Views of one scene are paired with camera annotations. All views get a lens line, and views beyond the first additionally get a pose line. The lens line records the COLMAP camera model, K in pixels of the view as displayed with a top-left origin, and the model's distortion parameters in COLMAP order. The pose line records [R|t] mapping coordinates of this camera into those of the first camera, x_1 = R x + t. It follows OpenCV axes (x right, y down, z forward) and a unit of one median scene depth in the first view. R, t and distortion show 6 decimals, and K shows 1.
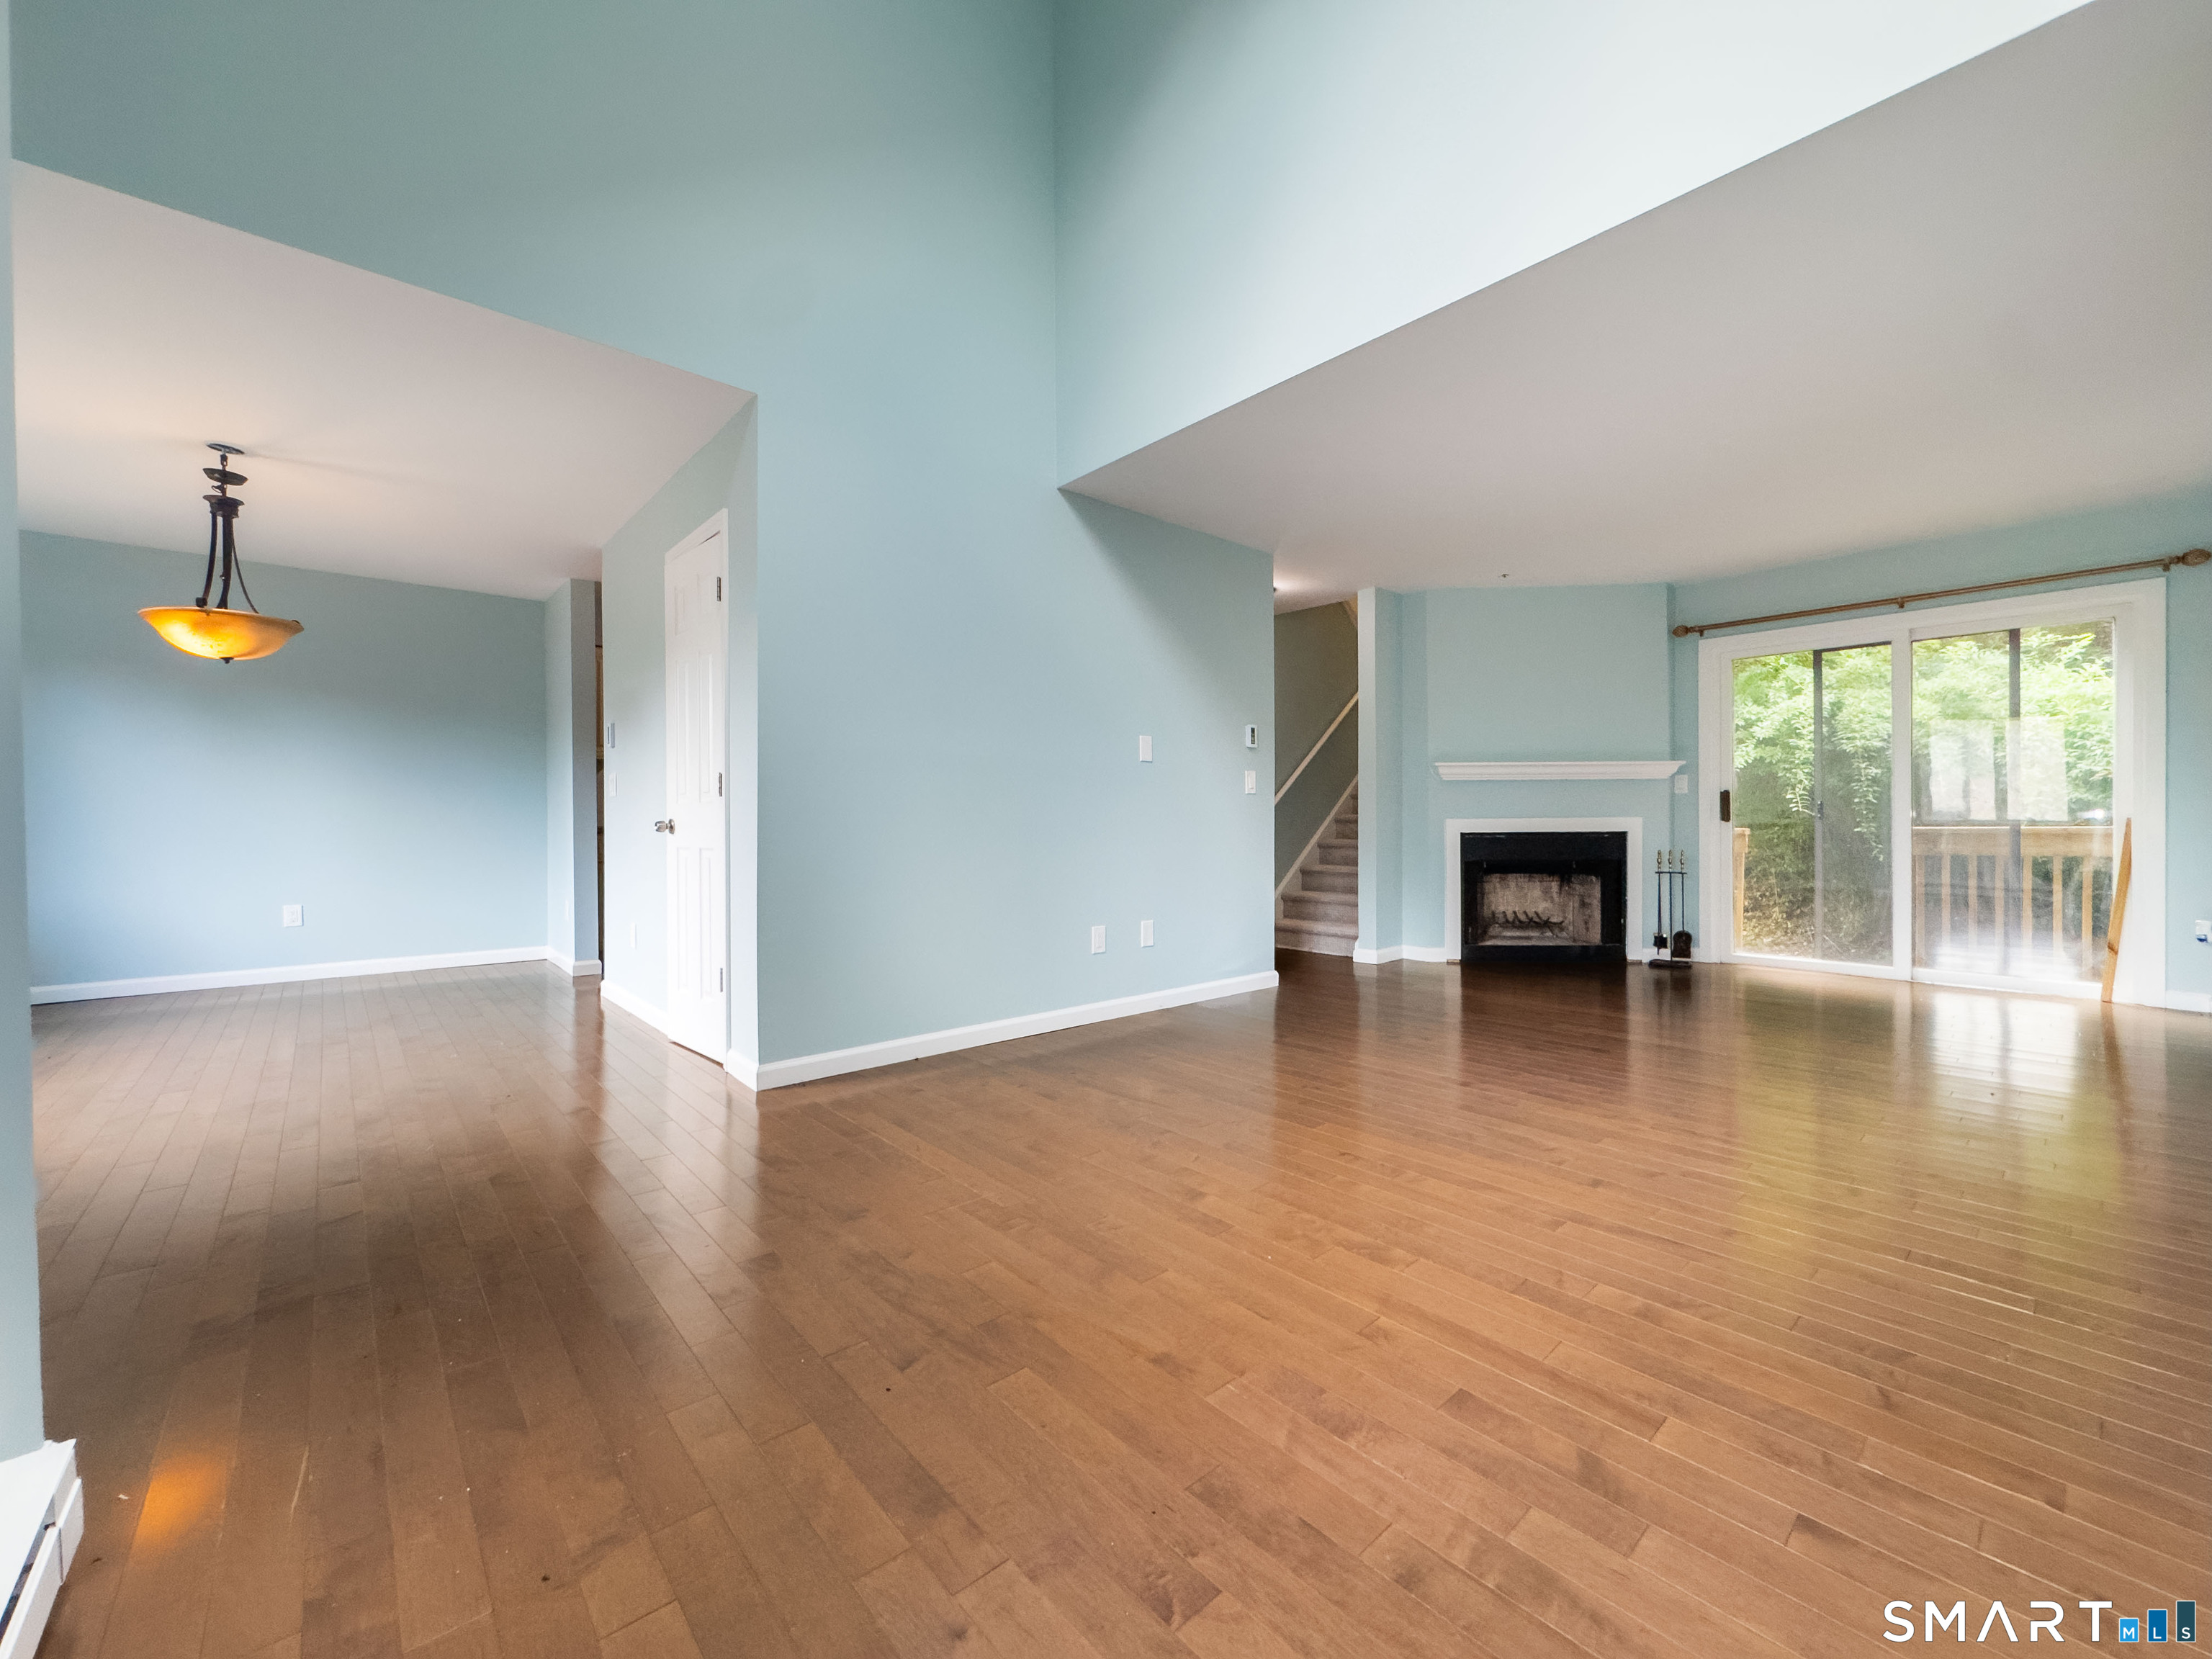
lens RADIAL K [[875.8, 0, 1118.9], [0, 875.8, 821.9], [0, 0, 1]] dist [-0.001209, -0.000276]
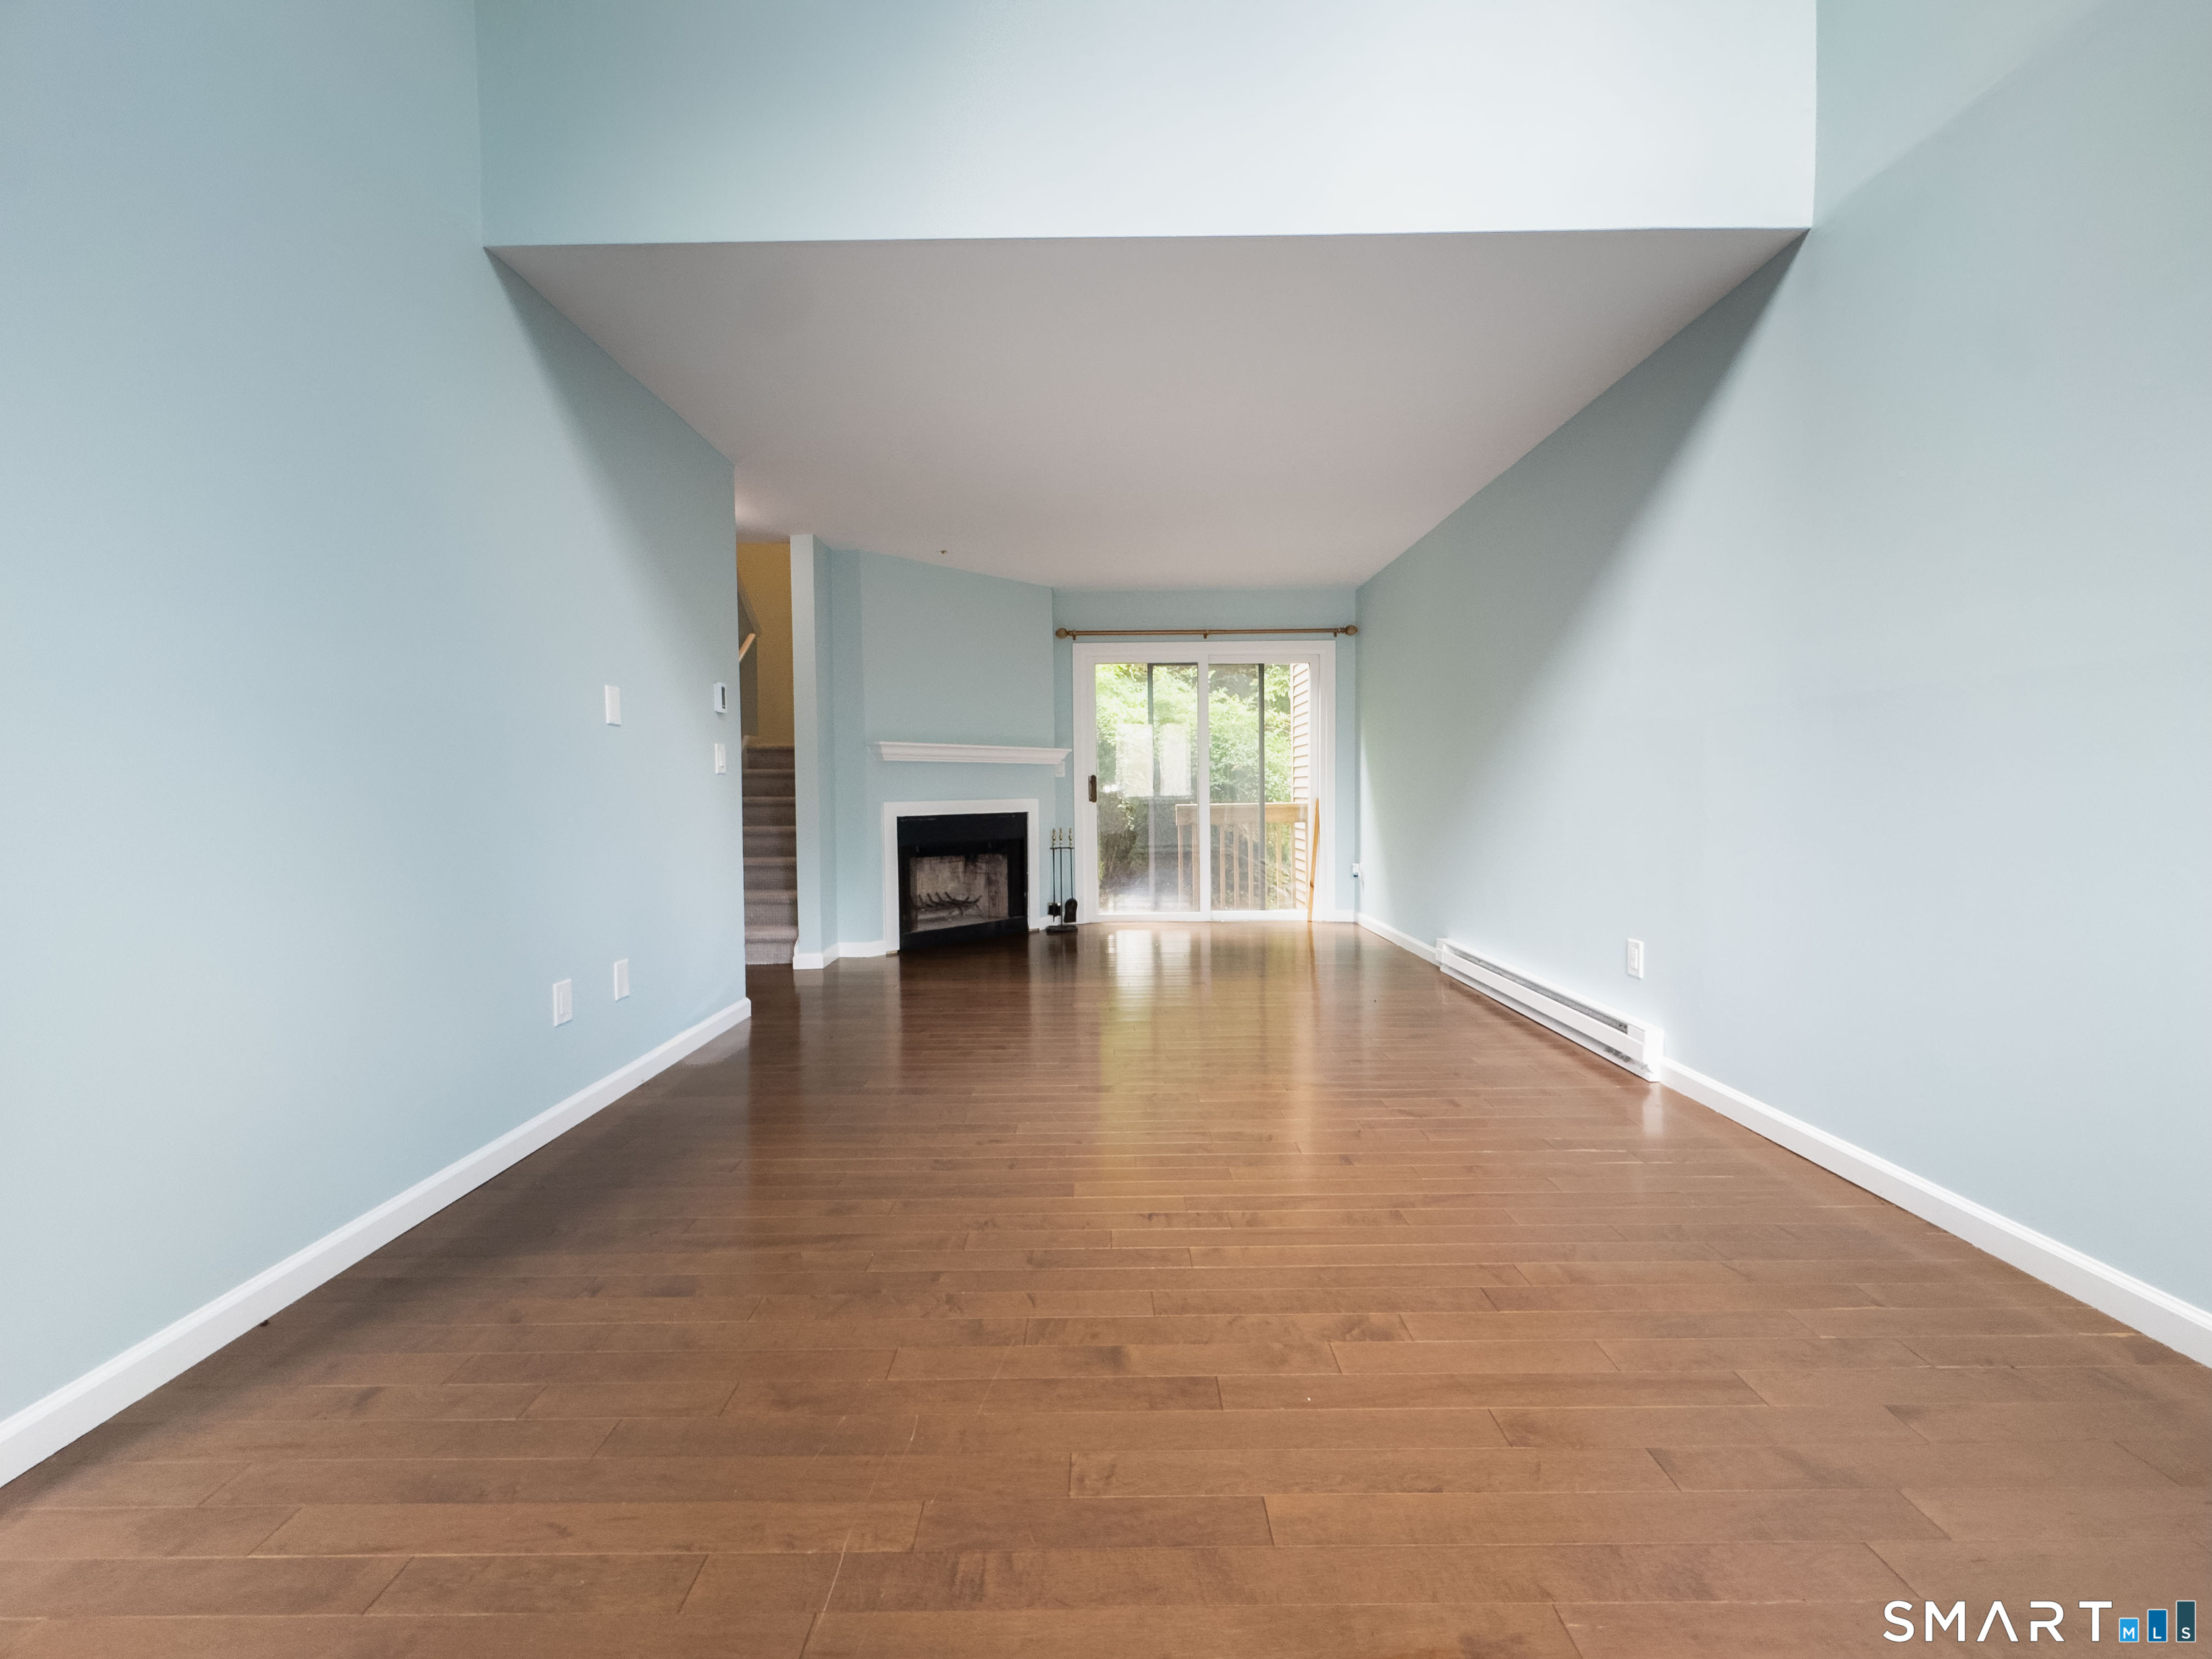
lens RADIAL K [[875.8, 0, 1105.3], [0, 875.8, 808.1], [0, 0, 1]] dist [-0.001209, -0.000276]
pose [[0.671792, -0.015330, 0.740581, -0.168223], [0.006967, 0.999872, 0.014377, -0.008999], [-0.740707, -0.004499, 0.671813, 0.209999]]
